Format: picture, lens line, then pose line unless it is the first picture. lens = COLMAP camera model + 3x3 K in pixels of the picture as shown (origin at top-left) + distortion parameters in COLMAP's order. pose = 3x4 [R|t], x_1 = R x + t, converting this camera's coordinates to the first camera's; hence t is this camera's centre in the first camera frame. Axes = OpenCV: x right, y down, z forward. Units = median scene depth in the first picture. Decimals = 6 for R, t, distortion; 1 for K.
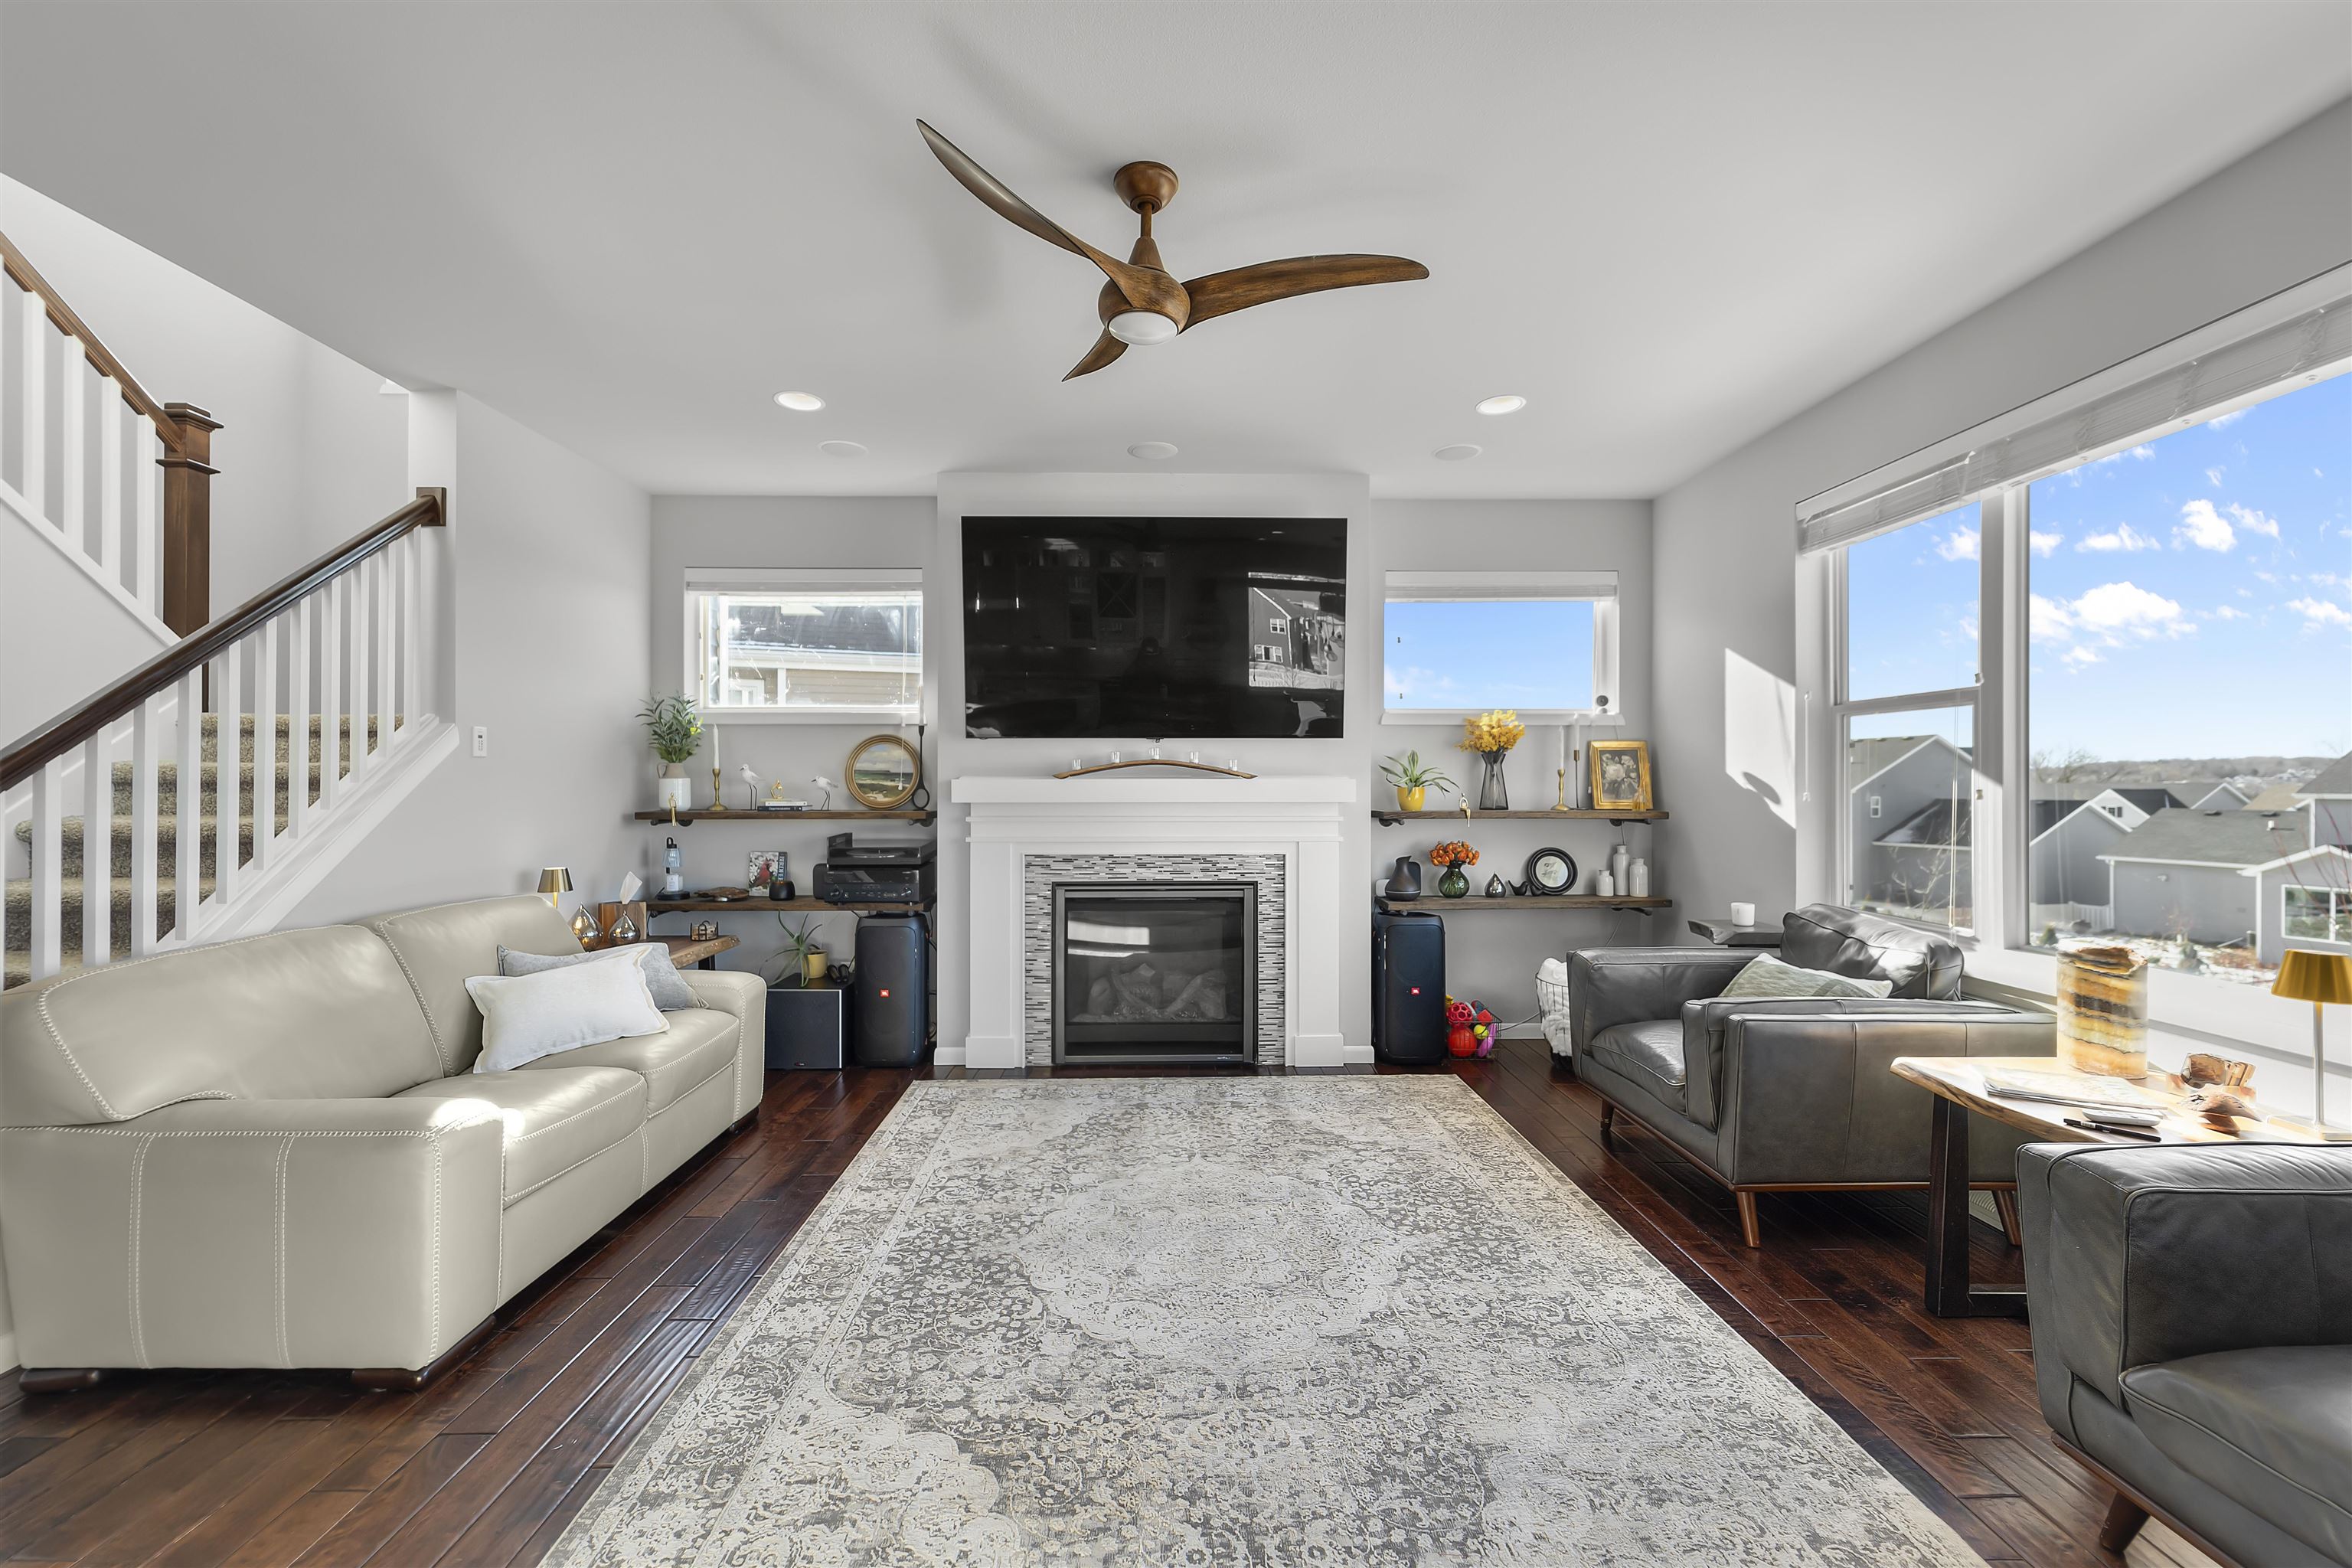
lens RADIAL K [[928.3, 0, 1176.0], [0, 928.3, 784.0], [0, 0, 1]] dist [-0.000805, -0.000302]
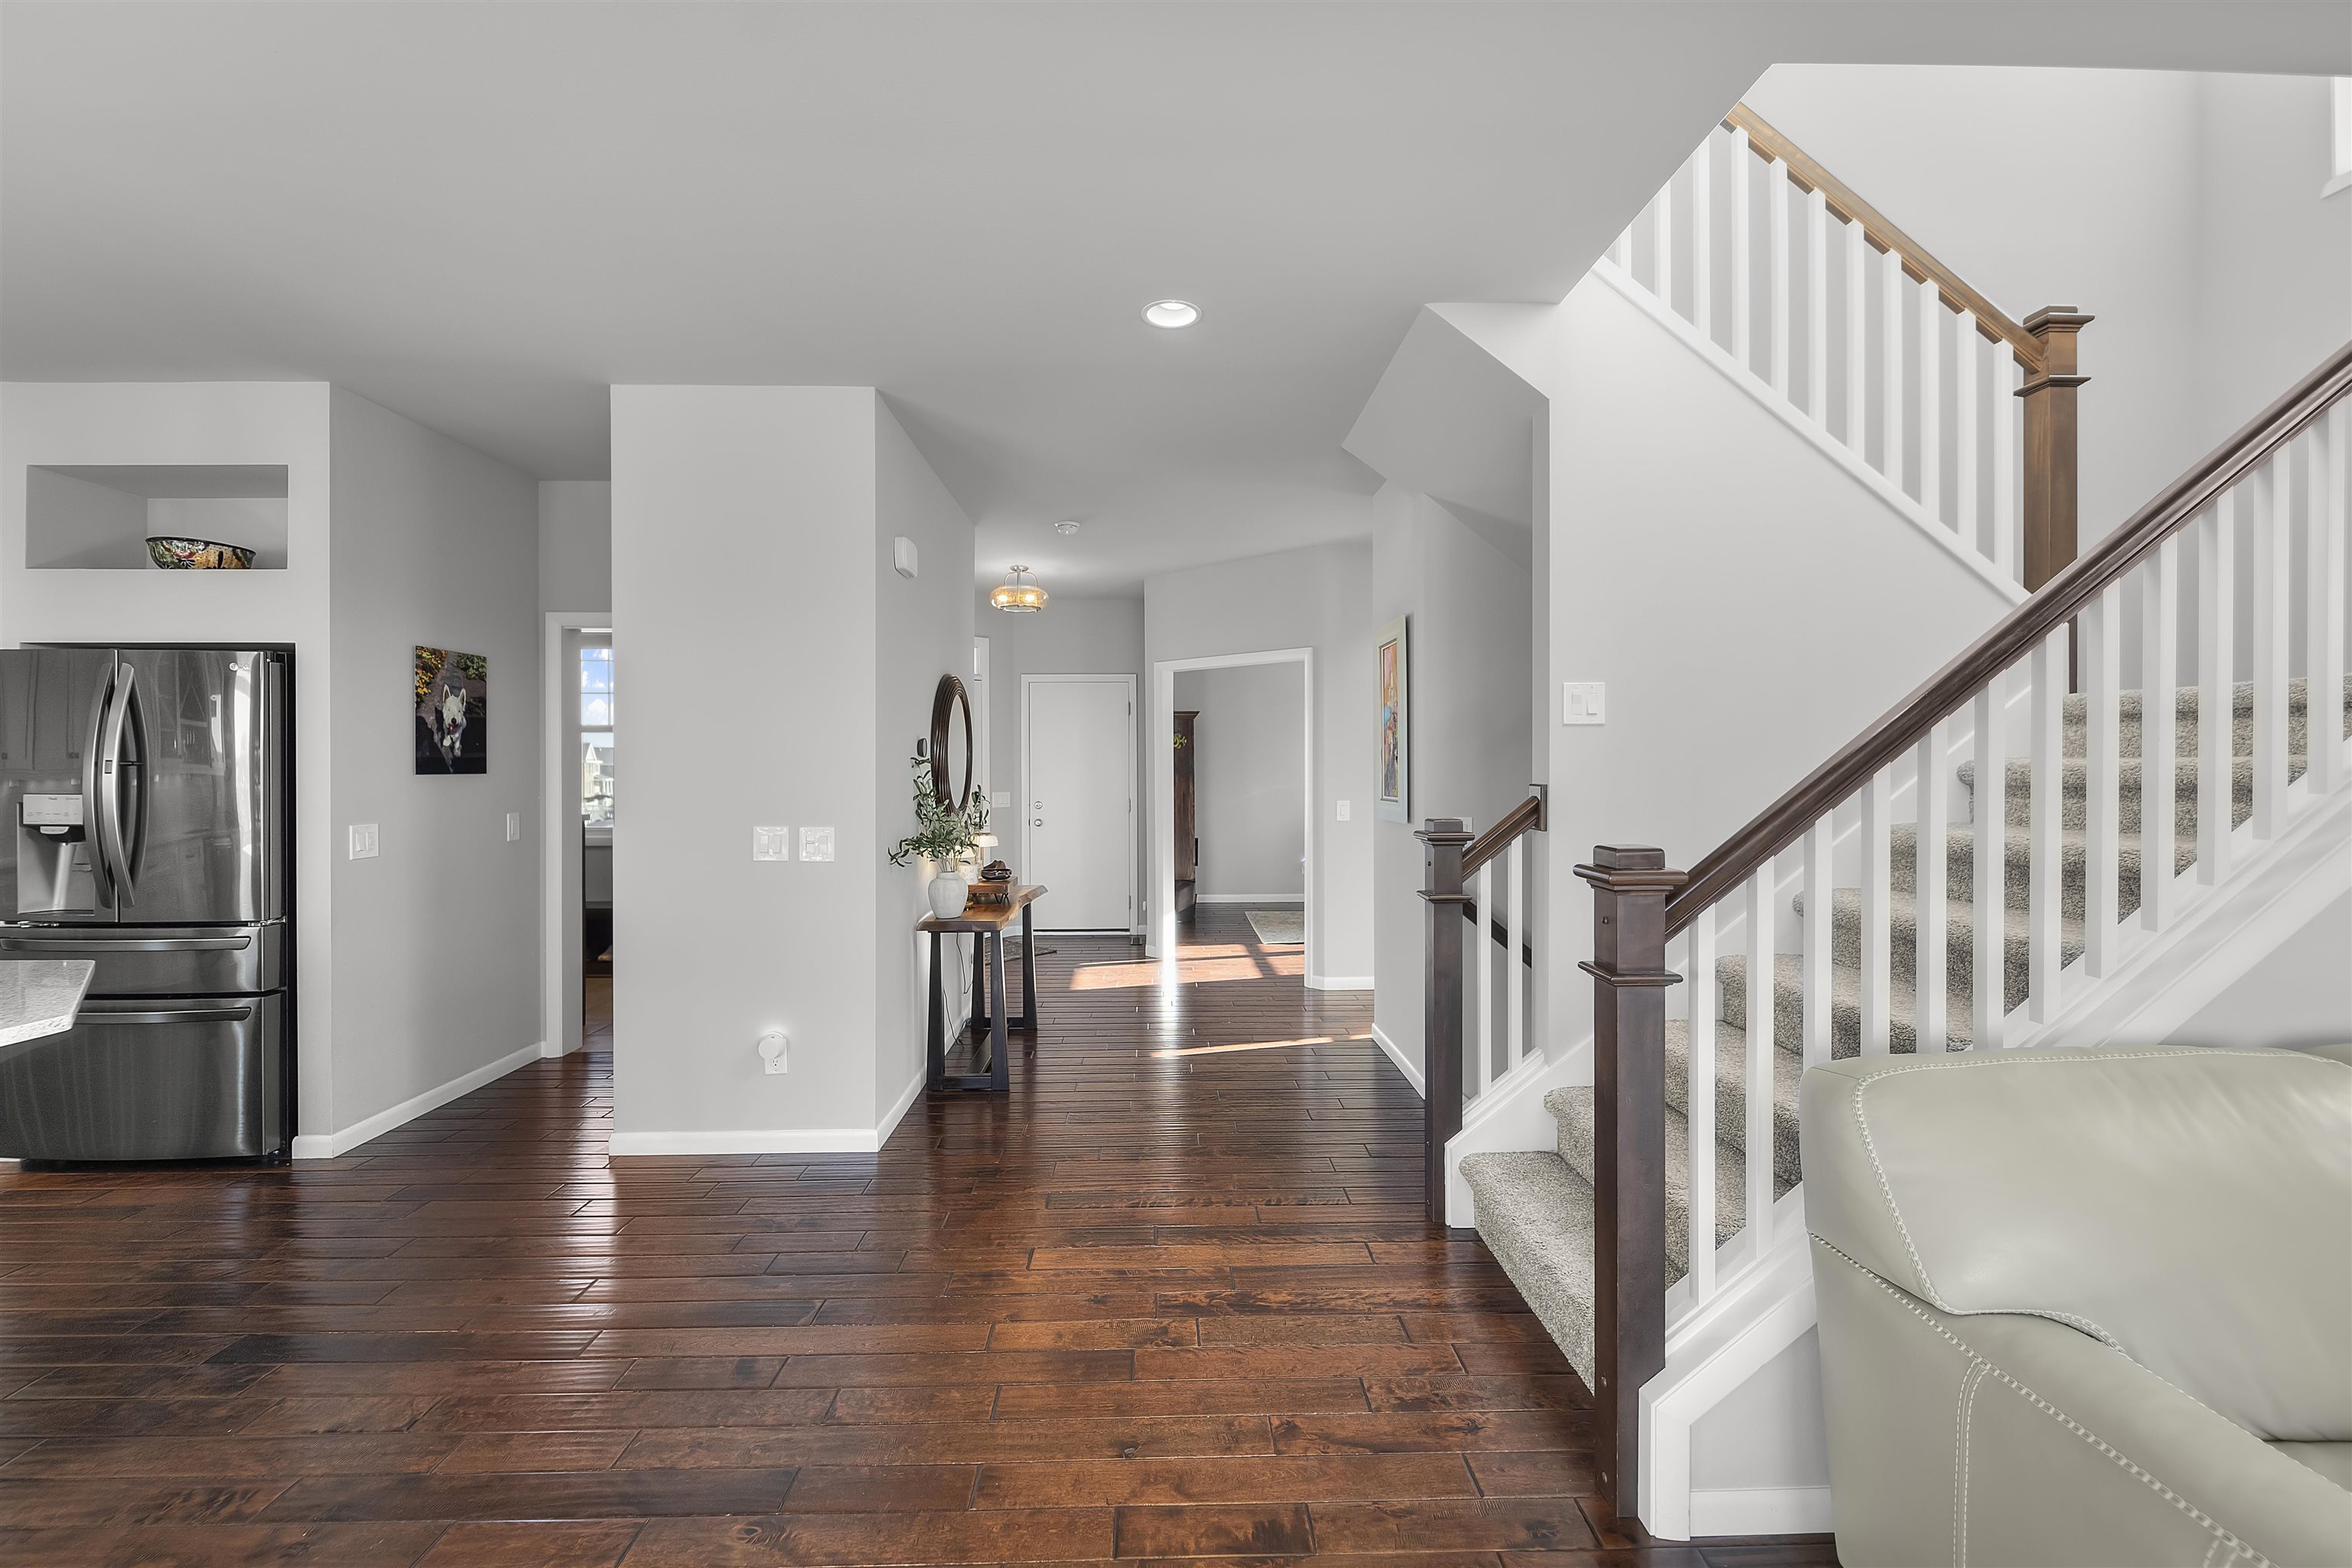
lens RADIAL K [[967.2, 0, 1149.4], [0, 967.2, 775.0], [0, 0, 1]] dist [0.011415, -0.000106]
pose [[0.003354, 0.005284, -0.999980, -0.243919], [0.008295, 0.999951, 0.005312, -0.018922], [0.999960, -0.008312, 0.003310, 0.237140]]
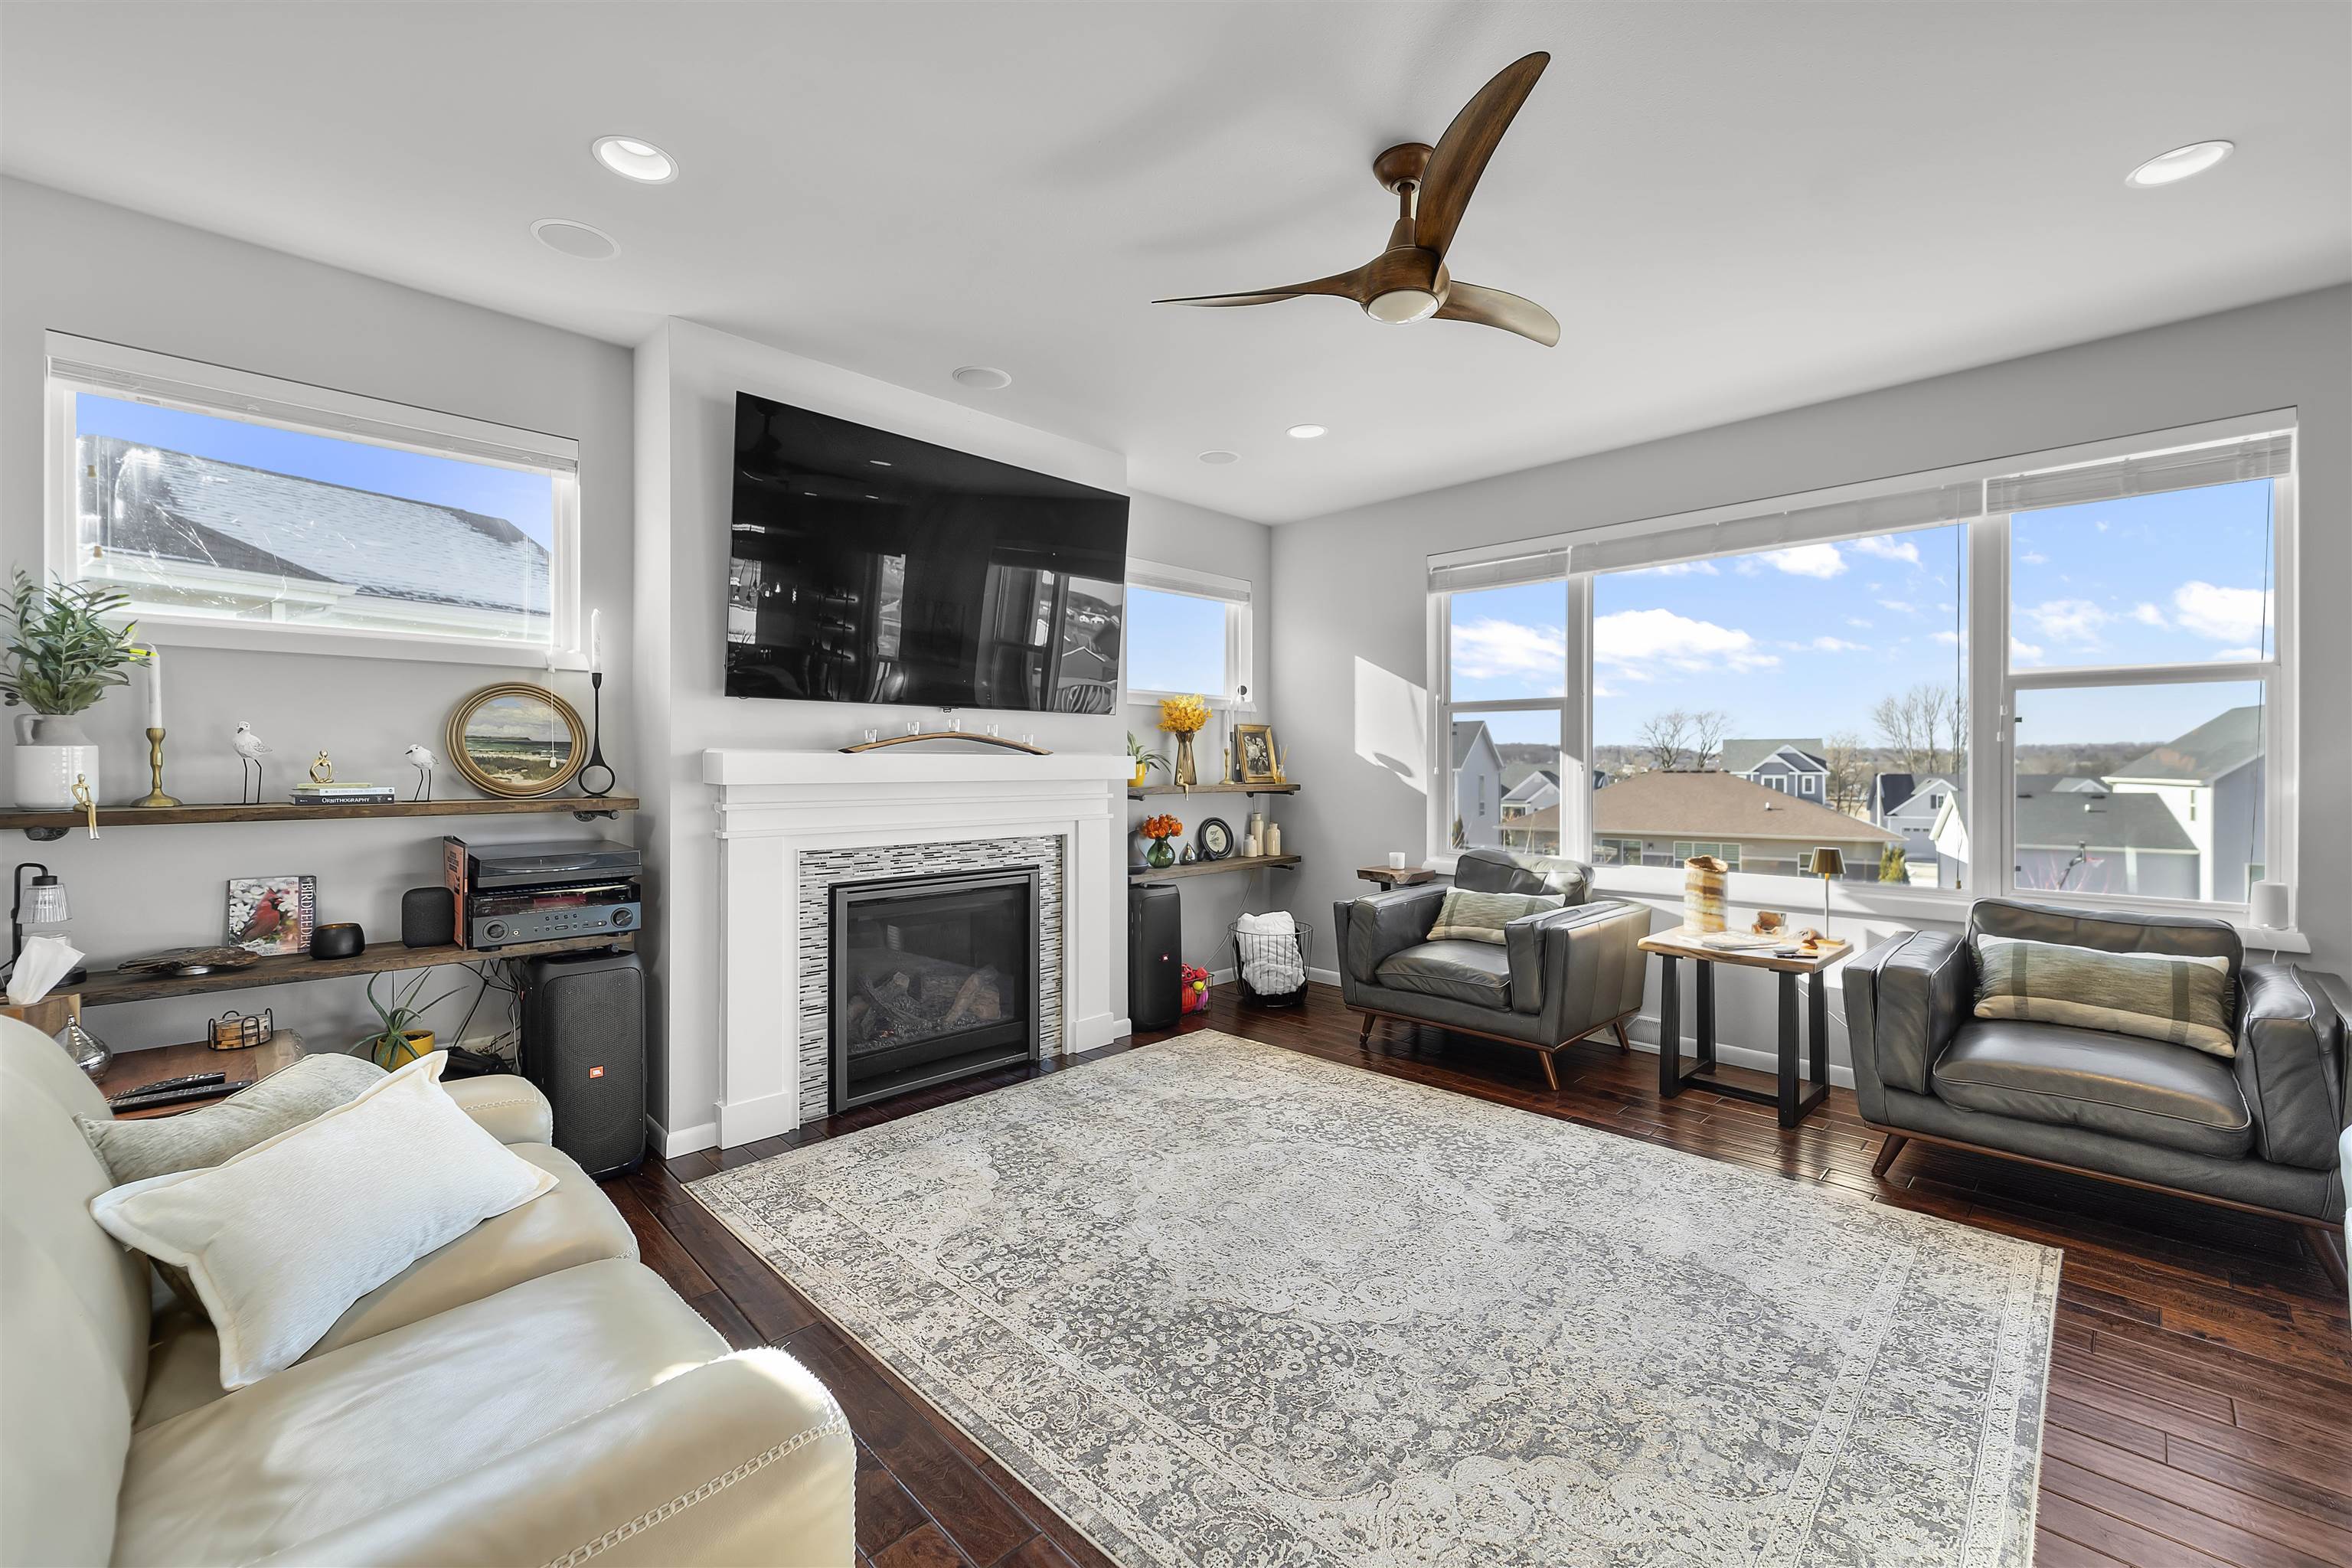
lens RADIAL K [[945.0, 0, 1160.7], [0, 945.0, 761.3], [0, 0, 1]] dist [0.000185, 0.000126]
pose [[0.723872, 0.002986, 0.689928, -0.582278], [-0.003349, 0.999994, -0.000814, 0.001398], [-0.689926, -0.001721, 0.723878, 0.271111]]
